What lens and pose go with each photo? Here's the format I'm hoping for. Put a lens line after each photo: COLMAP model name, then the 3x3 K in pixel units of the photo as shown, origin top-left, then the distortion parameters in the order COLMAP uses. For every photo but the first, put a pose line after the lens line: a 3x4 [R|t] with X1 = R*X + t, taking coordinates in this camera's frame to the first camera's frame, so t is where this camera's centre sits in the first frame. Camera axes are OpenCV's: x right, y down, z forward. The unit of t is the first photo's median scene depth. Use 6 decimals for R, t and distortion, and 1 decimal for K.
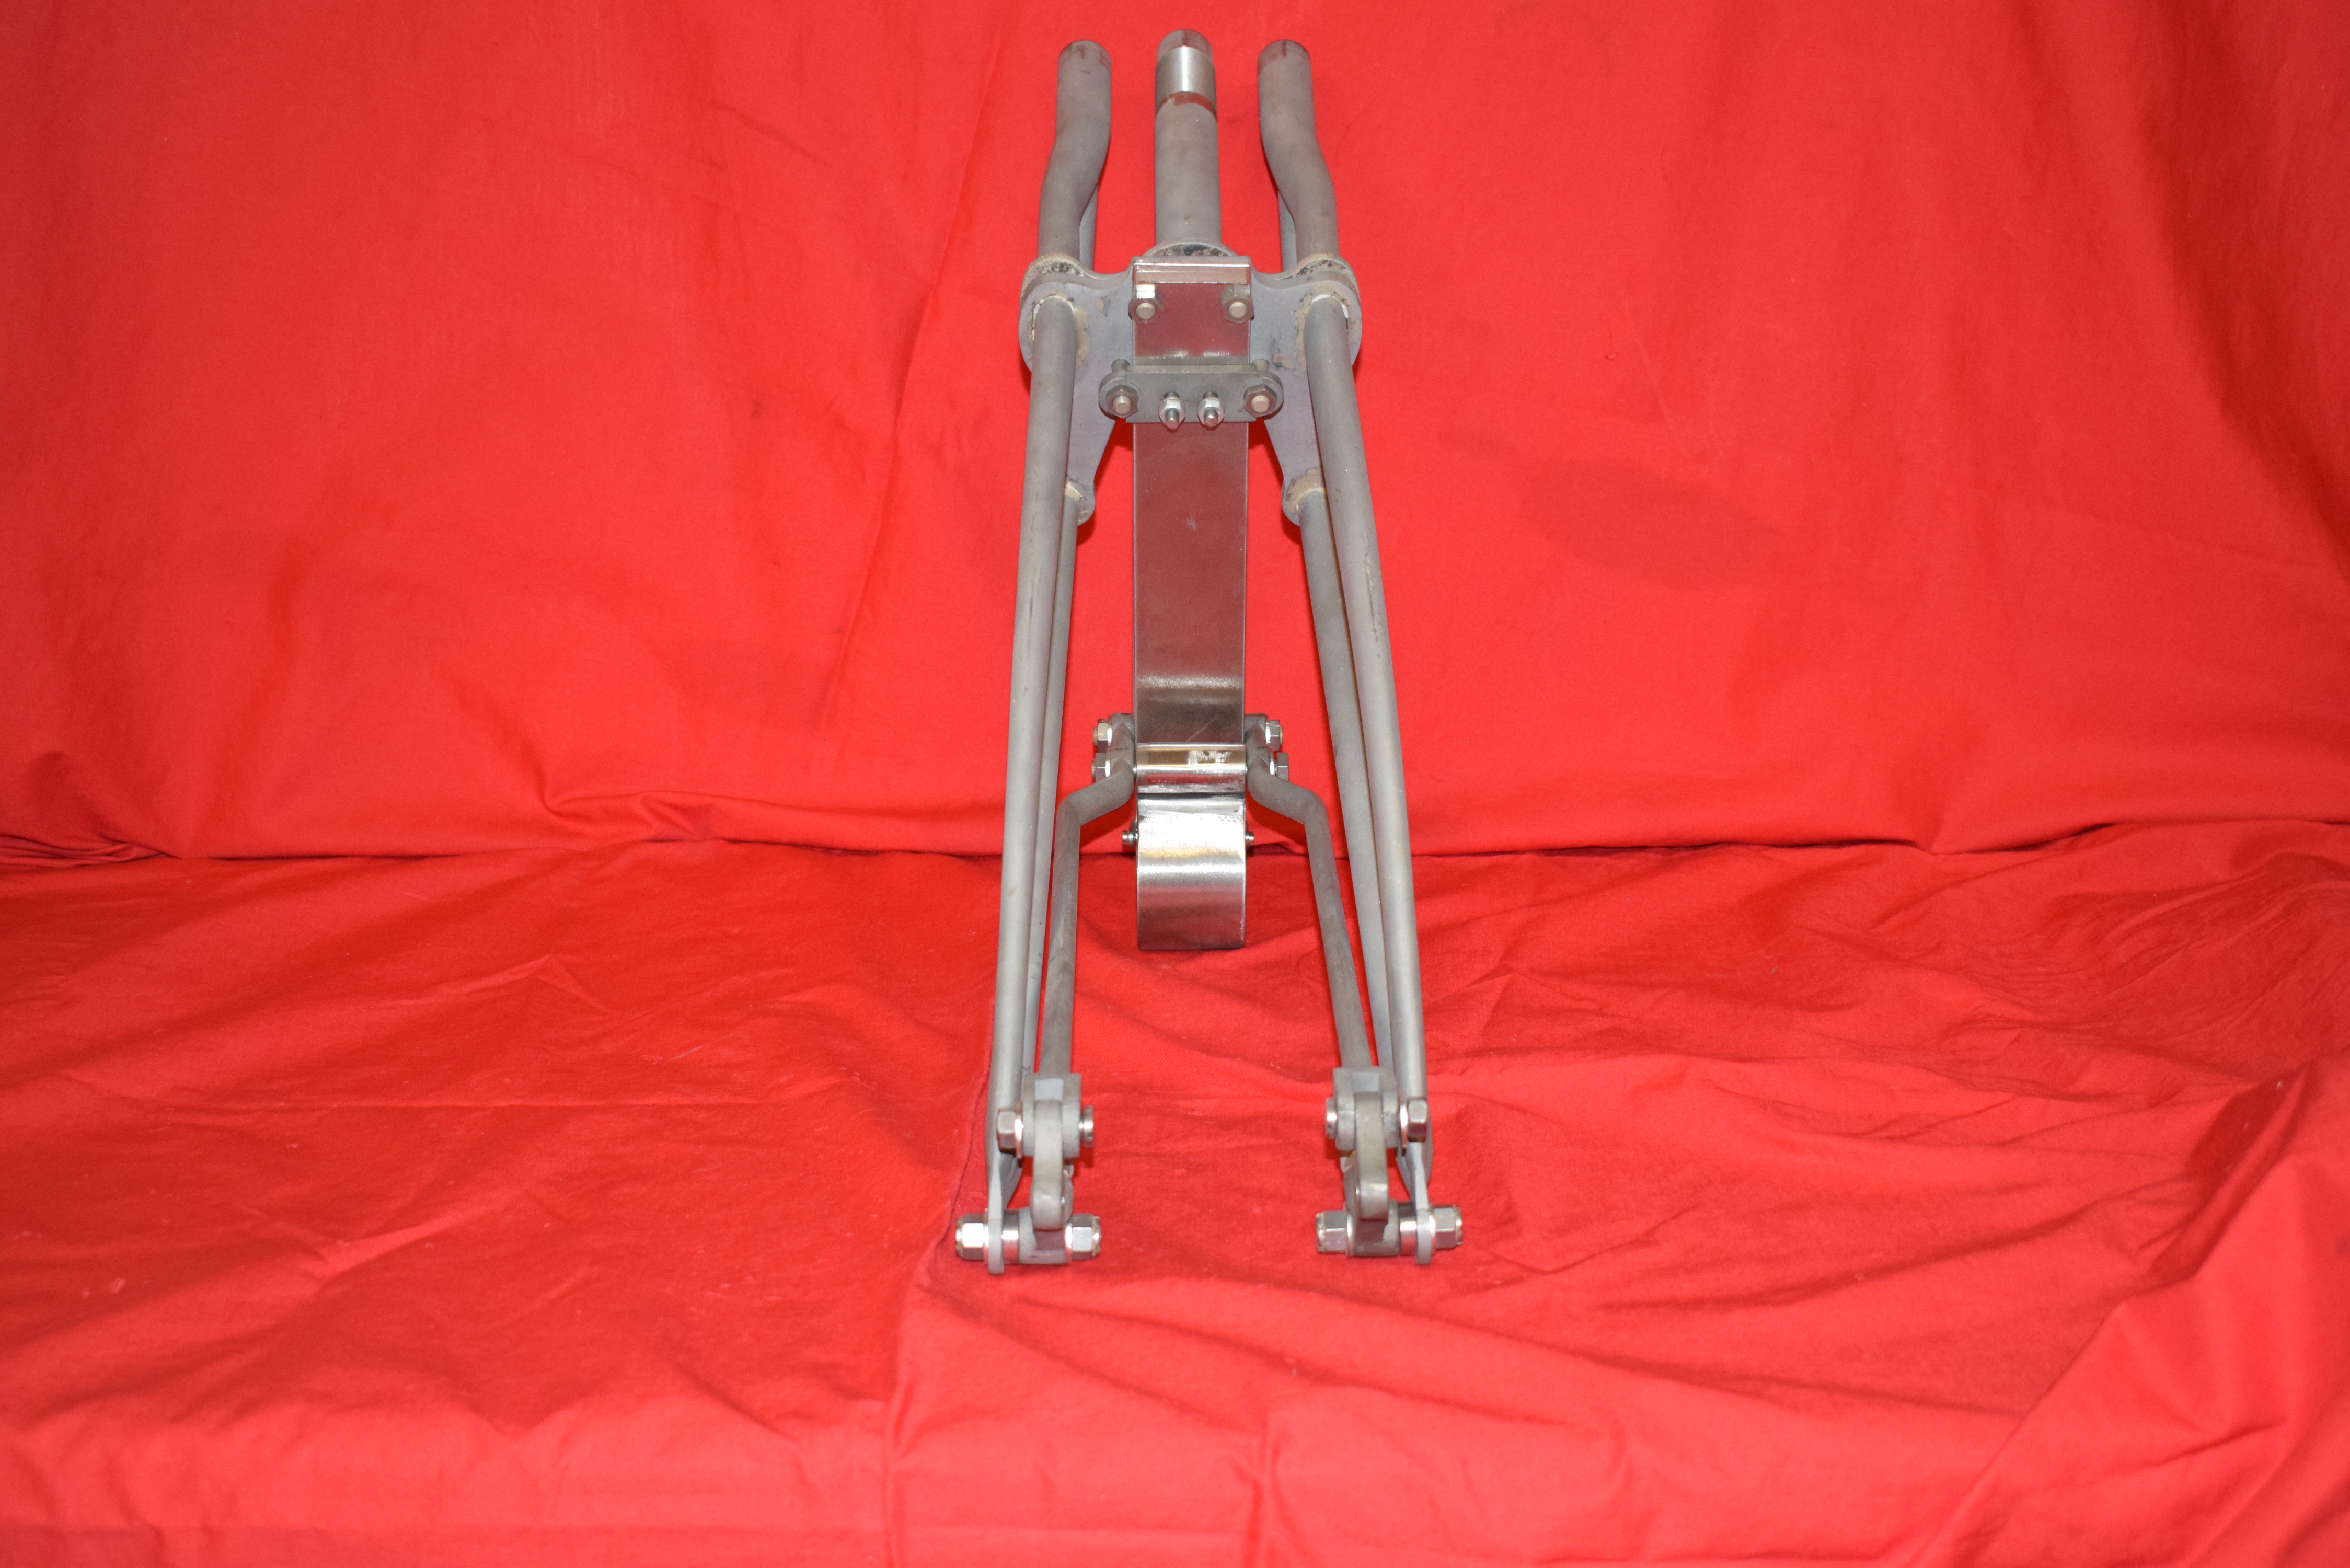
lens RADIAL K [[3387.1, 0, 1157.0], [0, 3387.1, 833.4], [0, 0, 1]] dist [-0.023792, -0.026092]
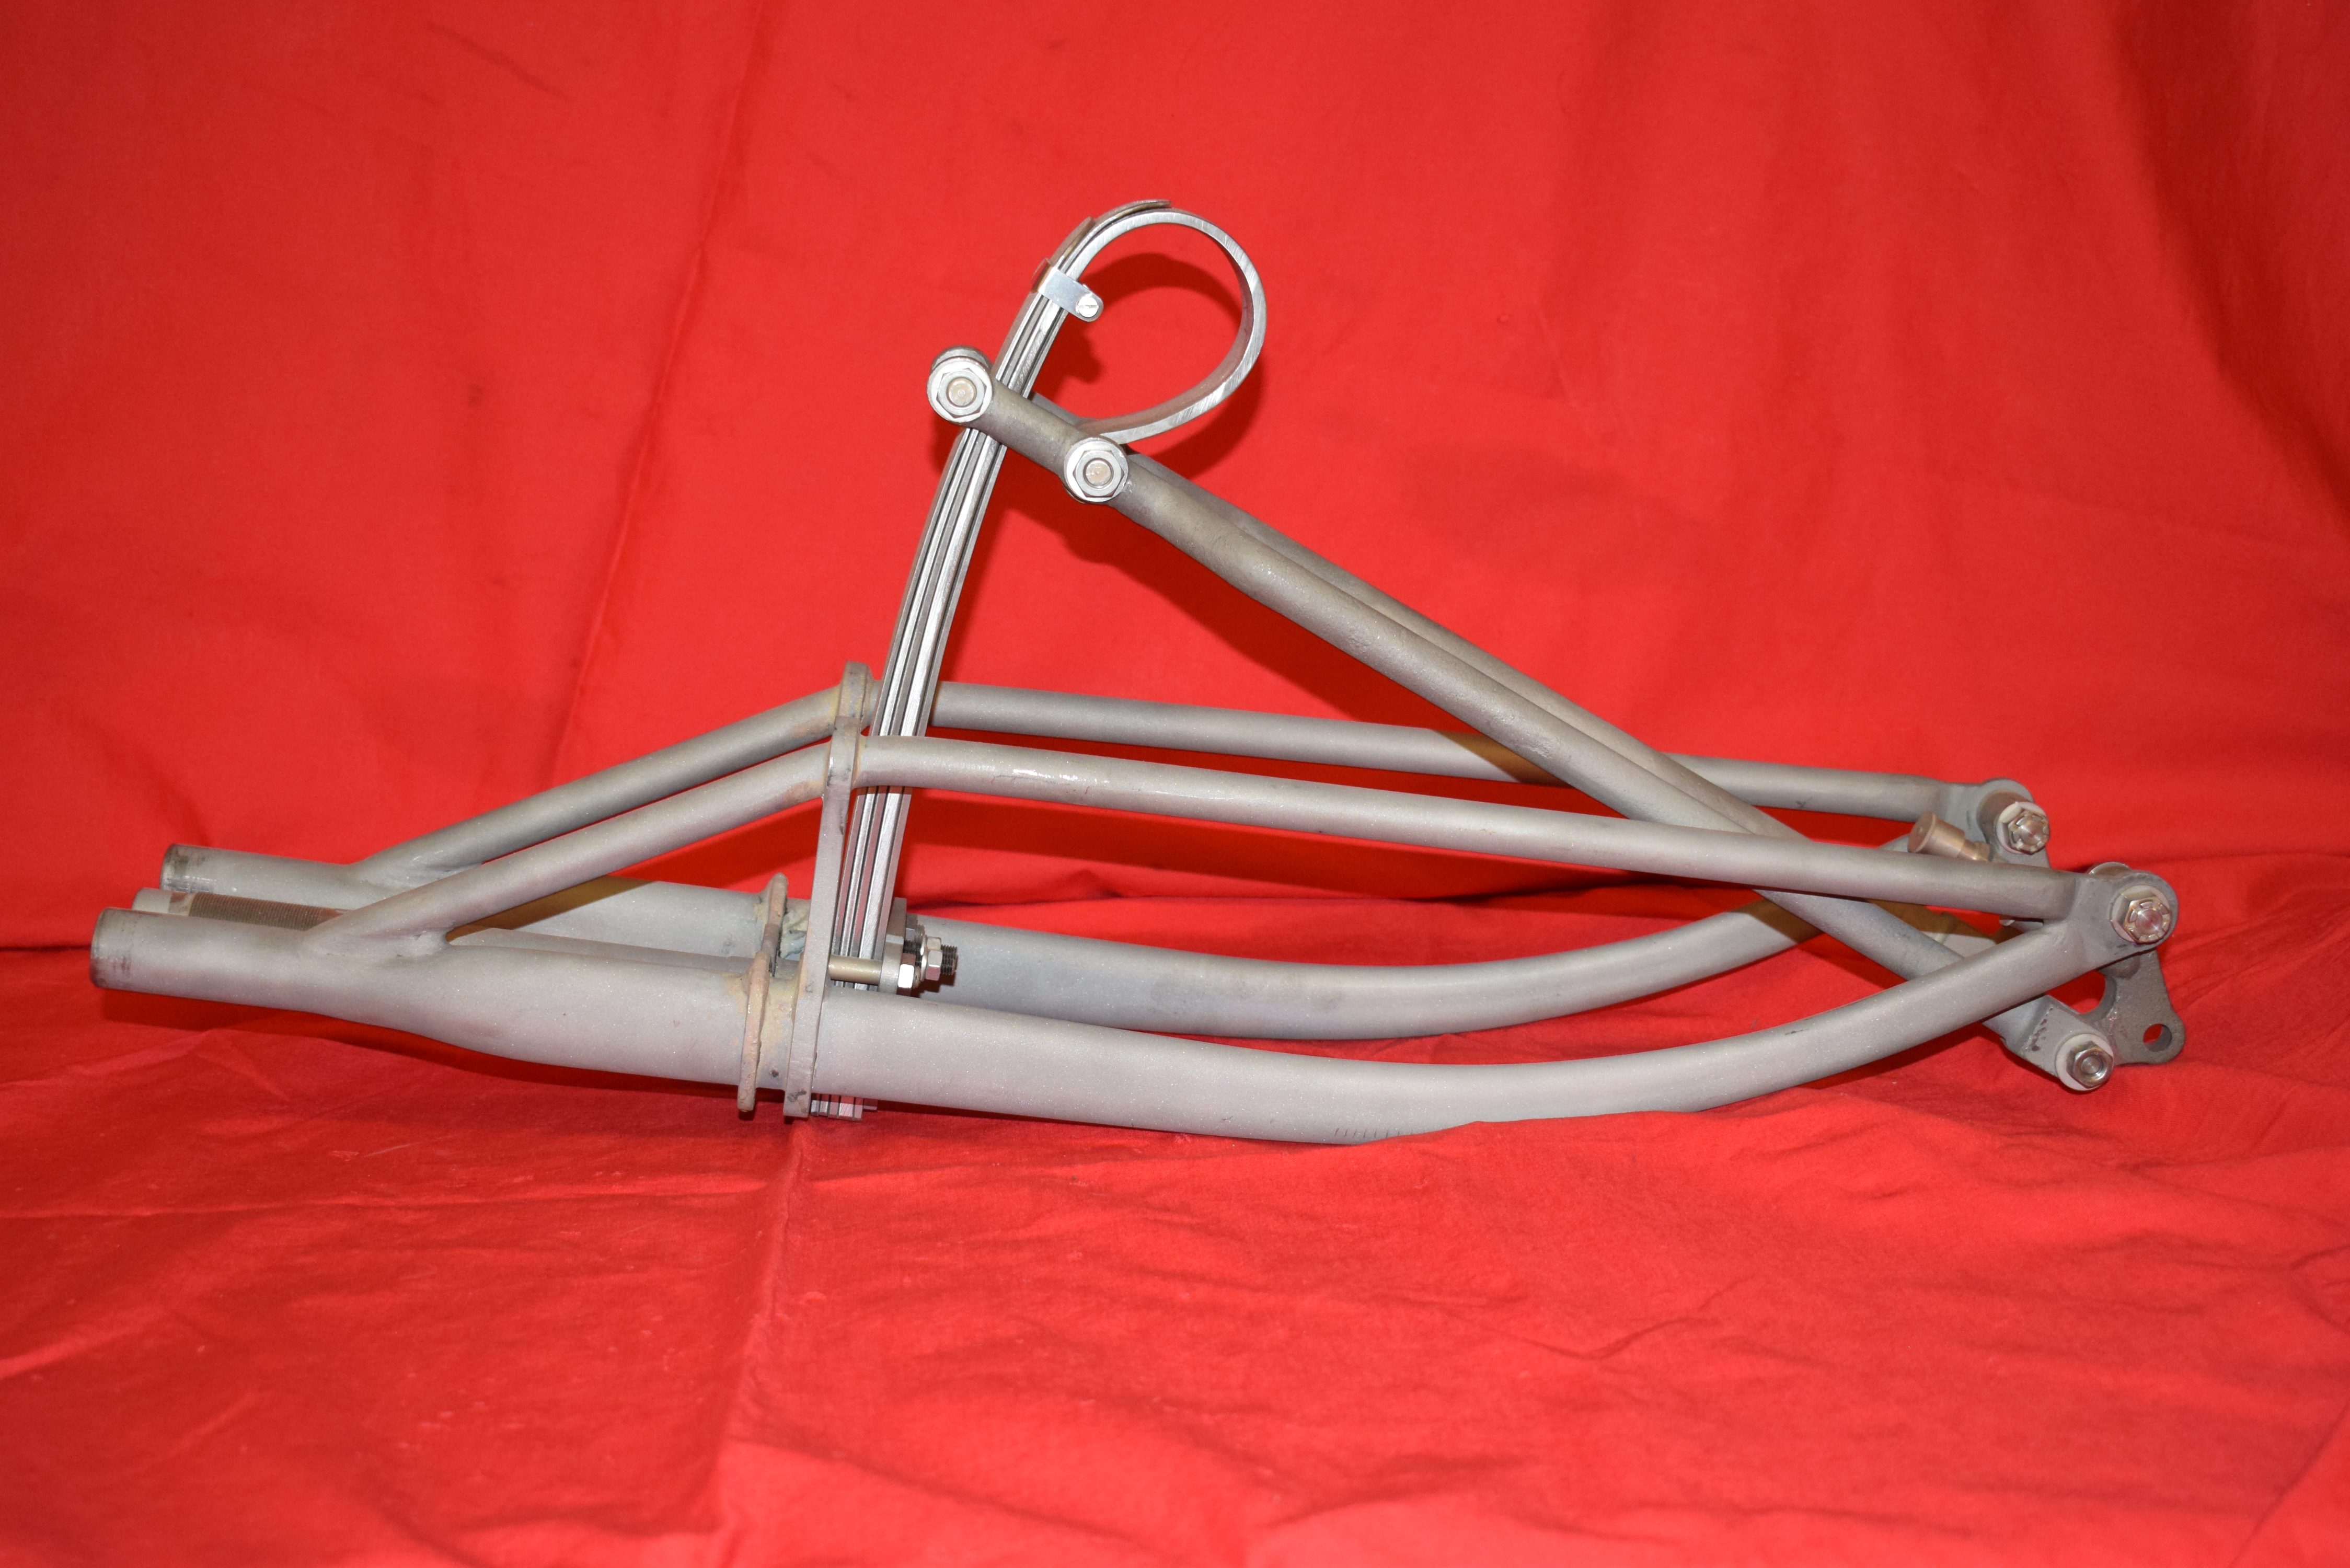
lens RADIAL K [[3317.1, 0, 1175.0], [0, 3317.1, 784.0], [0, 0, 1]] dist [-0.030614, 0.039799]
pose [[0.994831, -0.008213, 0.101210, -0.038115], [0.017955, 0.995245, -0.095729, 0.062906], [-0.099943, 0.097052, 0.990249, 0.236136]]
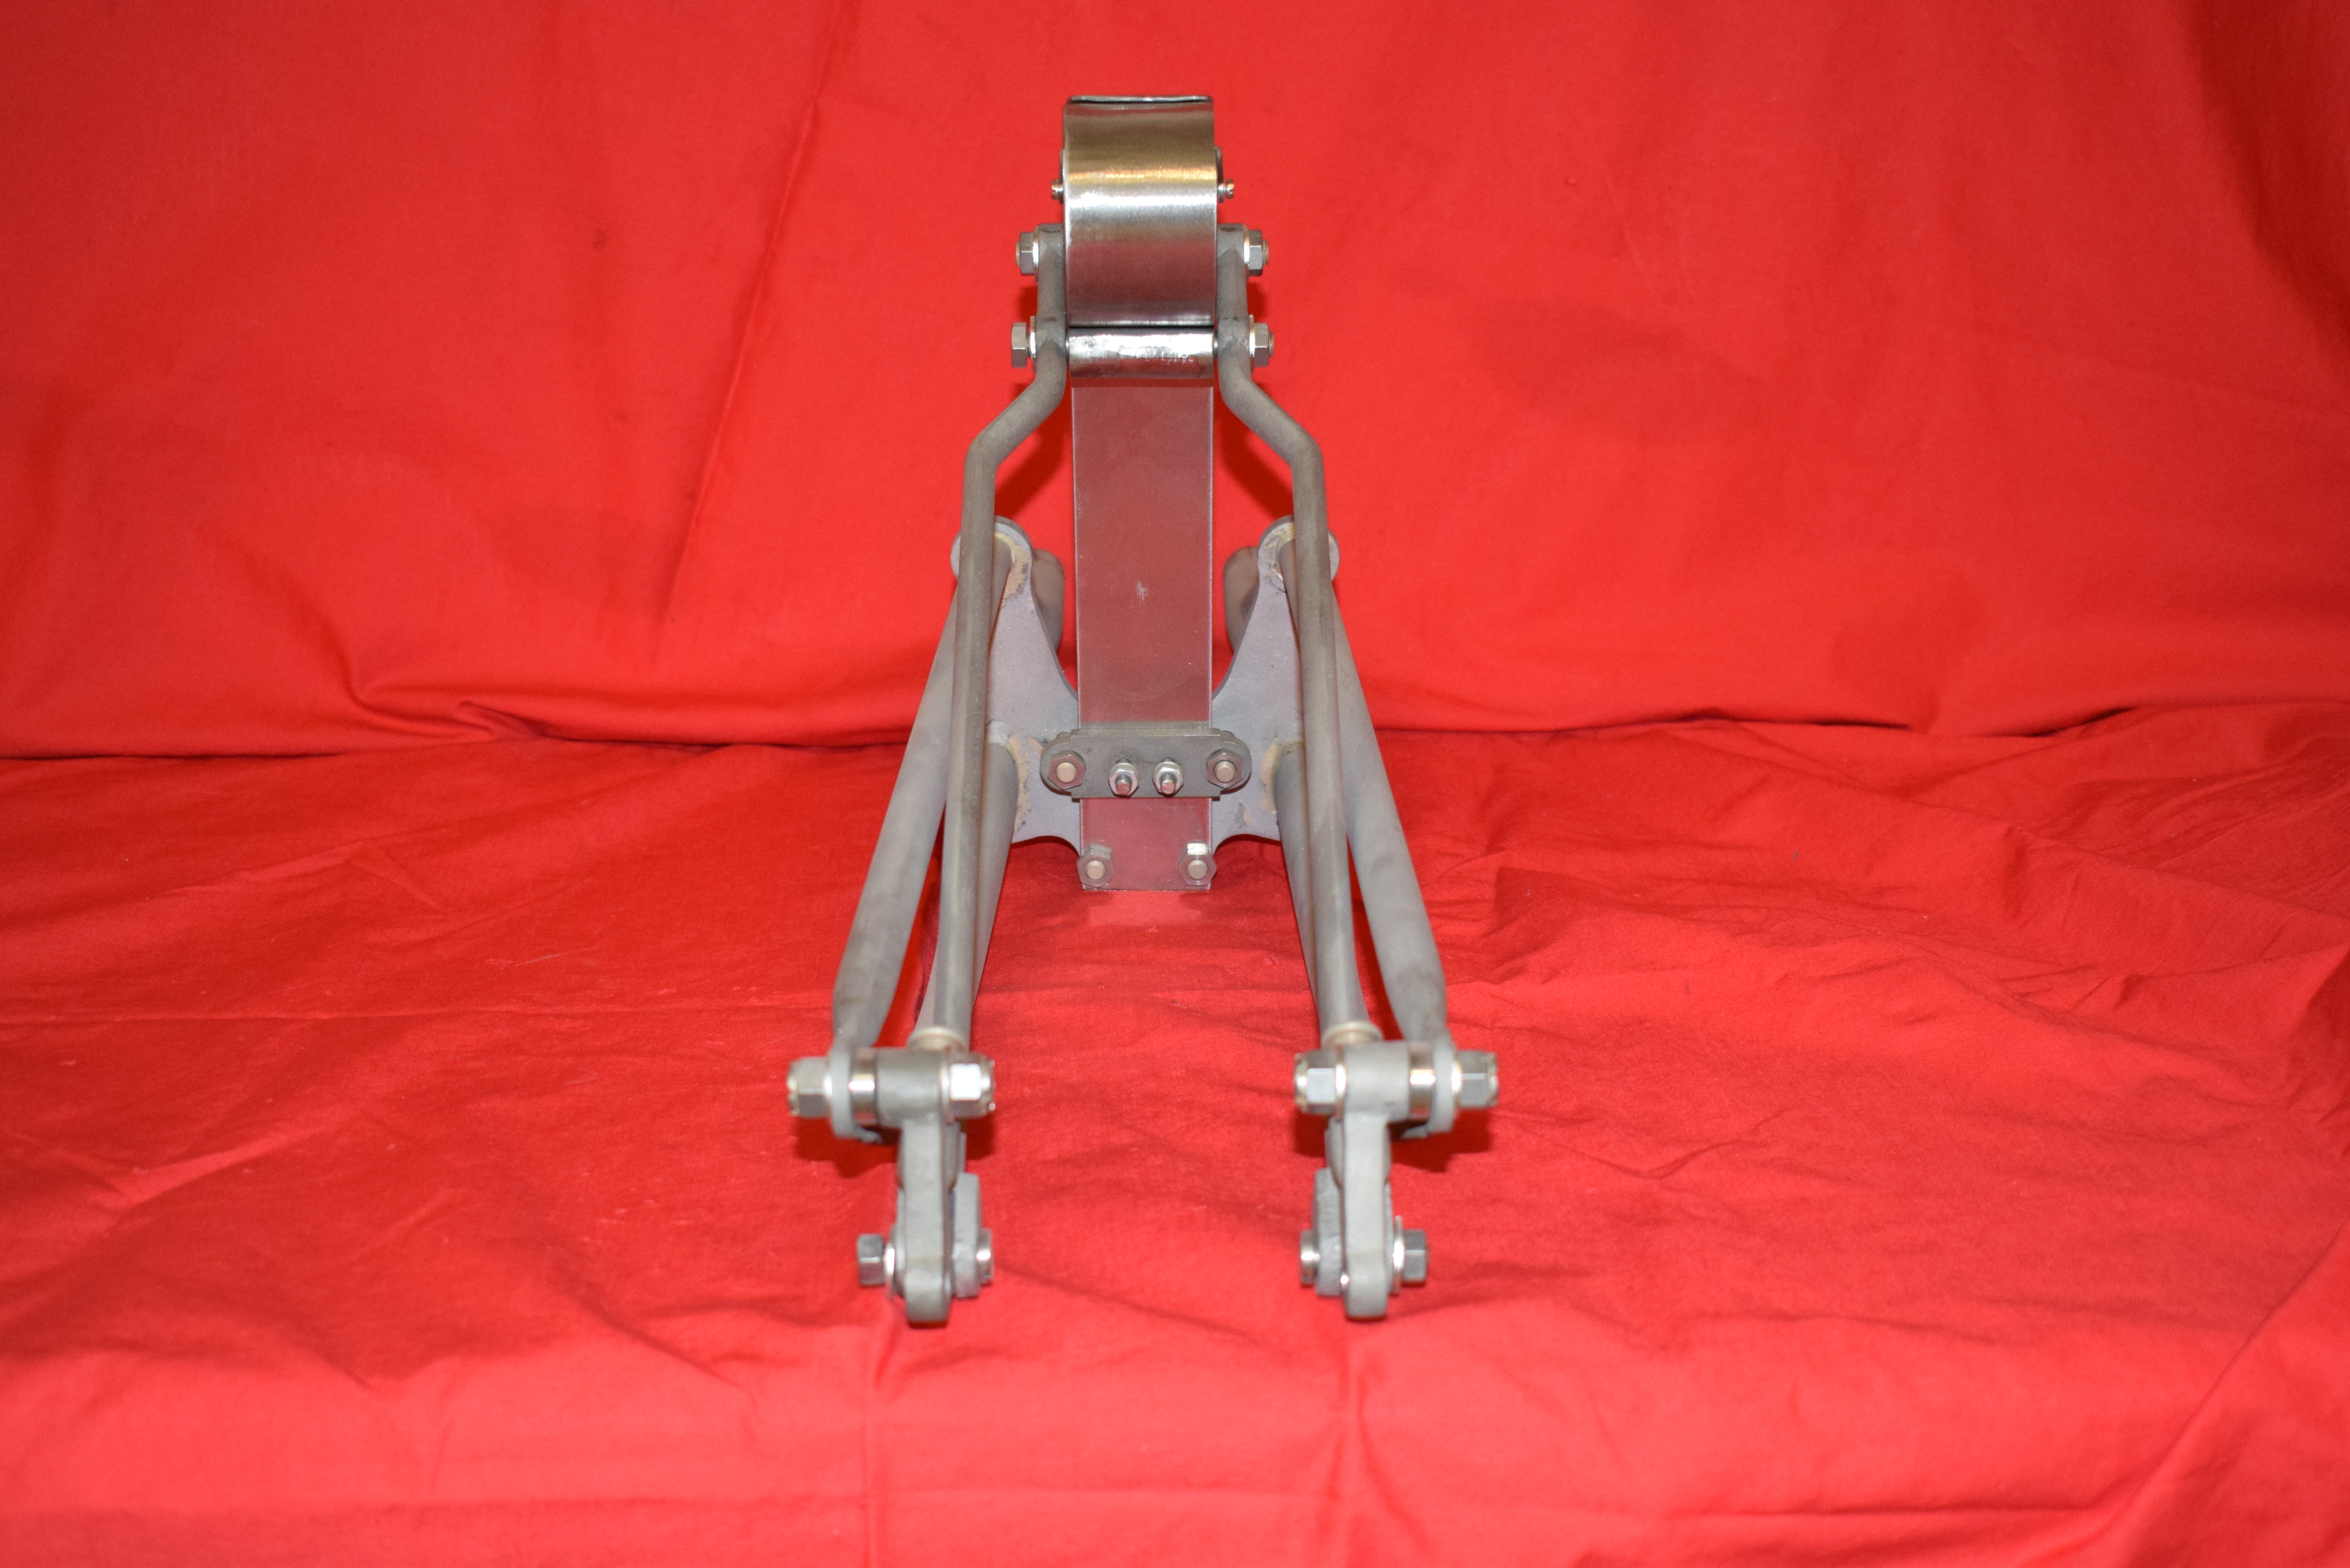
lens RADIAL K [[3323.6, 0, 1143.1], [0, 3323.6, 775.2], [0, 0, 1]] dist [-0.024950, 0.003519]
pose [[0.996381, -0.001663, 0.084986, -0.063777], [0.003904, 0.999649, -0.026204, 0.045303], [-0.084912, 0.026441, 0.996038, 0.169674]]
